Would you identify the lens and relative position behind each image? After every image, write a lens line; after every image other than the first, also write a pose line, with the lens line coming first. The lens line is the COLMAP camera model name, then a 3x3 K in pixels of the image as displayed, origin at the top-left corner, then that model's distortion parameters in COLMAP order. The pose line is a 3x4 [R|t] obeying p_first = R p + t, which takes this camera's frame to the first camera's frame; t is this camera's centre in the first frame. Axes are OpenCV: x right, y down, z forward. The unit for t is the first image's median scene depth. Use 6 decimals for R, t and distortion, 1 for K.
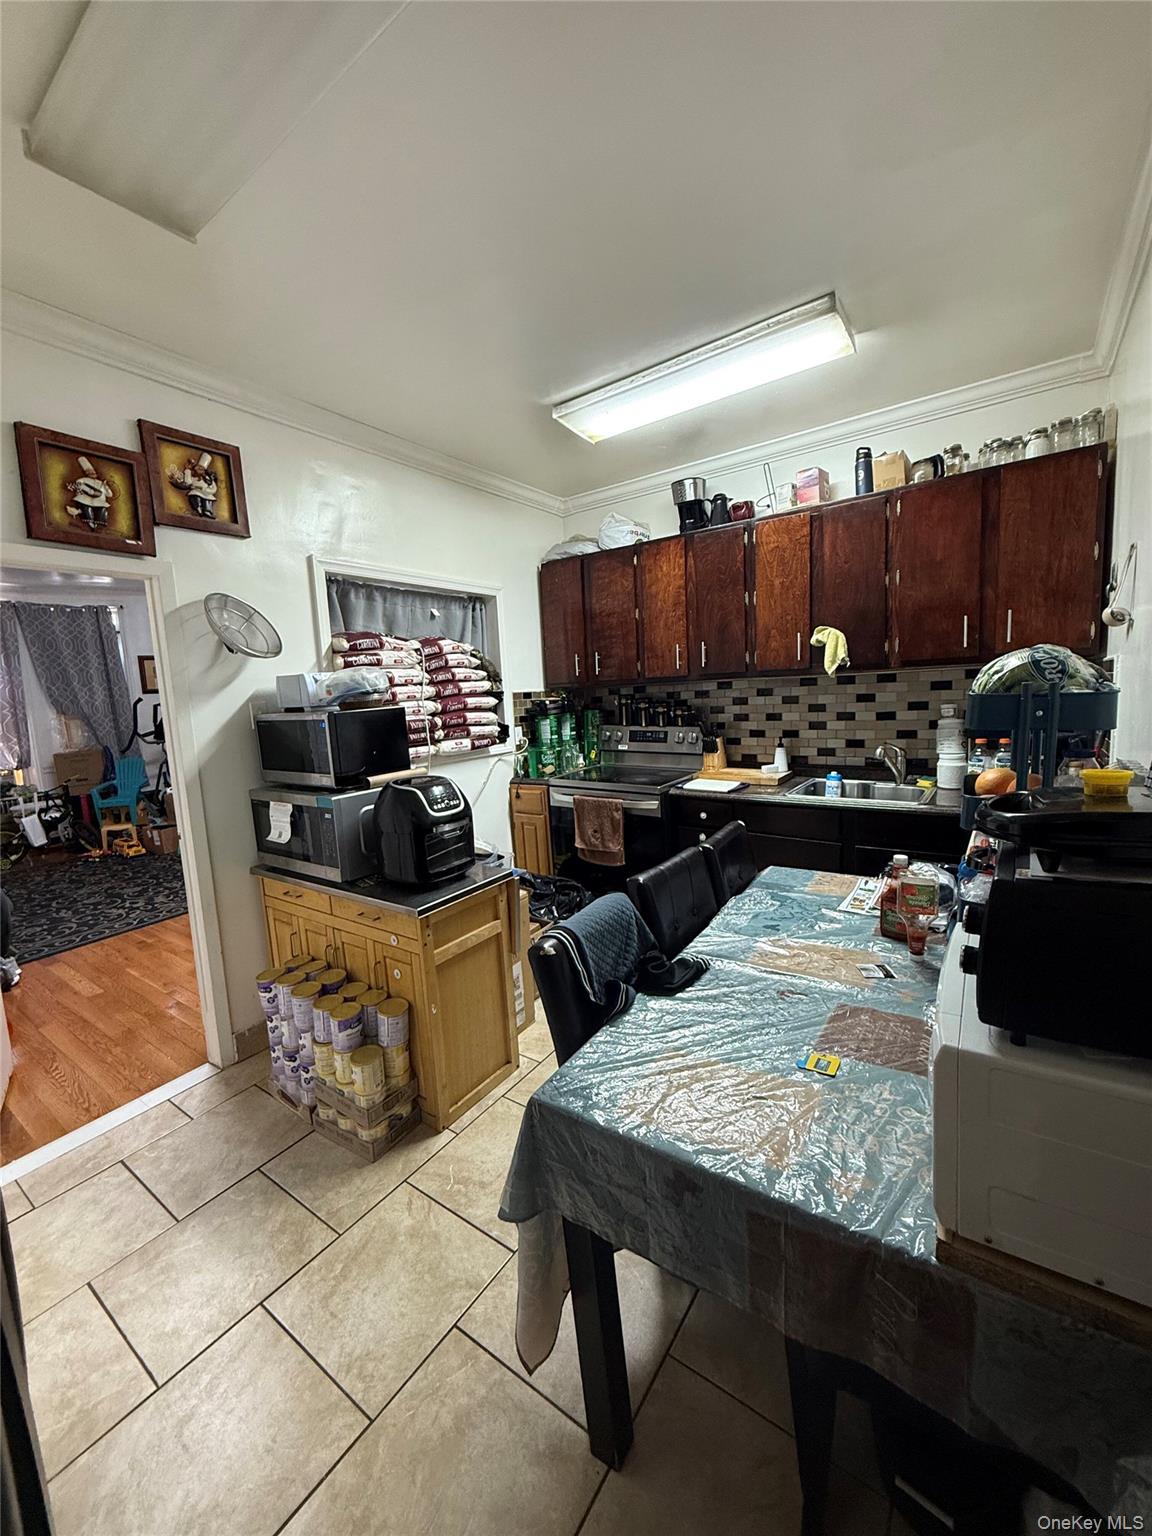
lens RADIAL K [[609.3, 0, 576.0], [0, 609.3, 768.0], [0, 0, 1]] dist [0.000014, -0.000174]
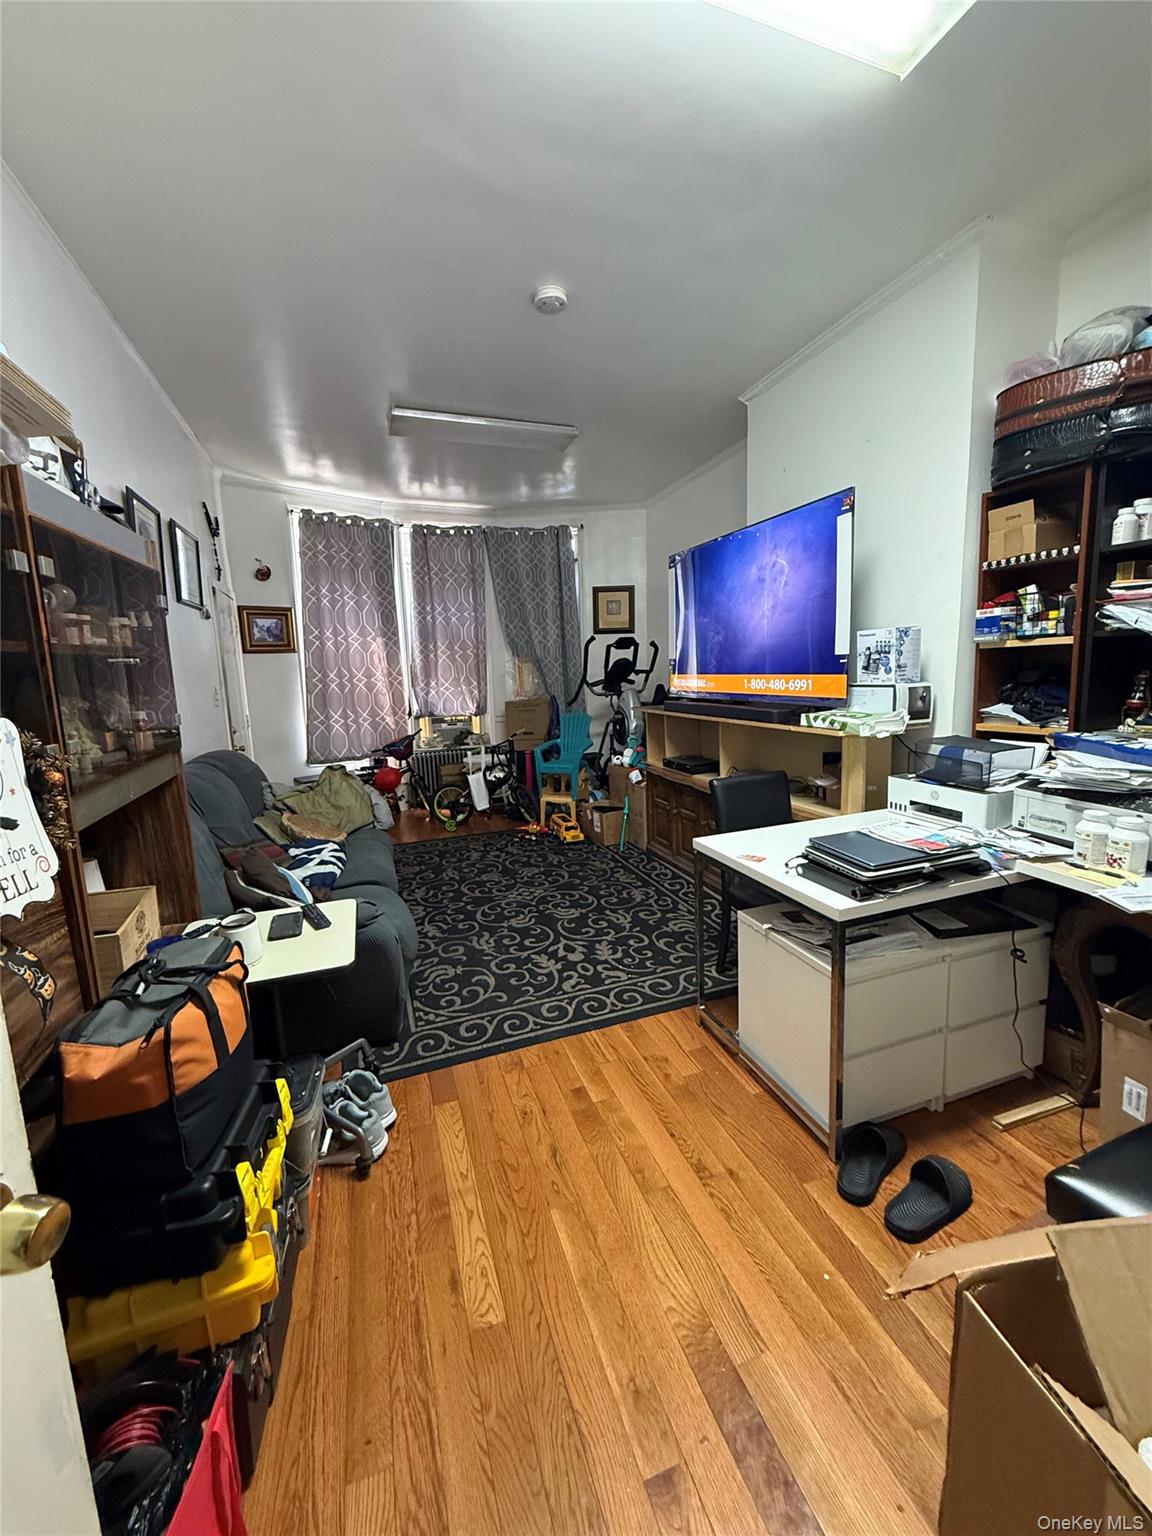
lens RADIAL K [[609.3, 0, 576.0], [0, 609.3, 768.0], [0, 0, 1]] dist [0.000014, -0.000174]
pose [[0.813589, 0.119632, -0.569000, -0.266503], [-0.084644, 0.992548, 0.087653, -0.013609], [0.575246, -0.023151, 0.817653, 0.342052]]
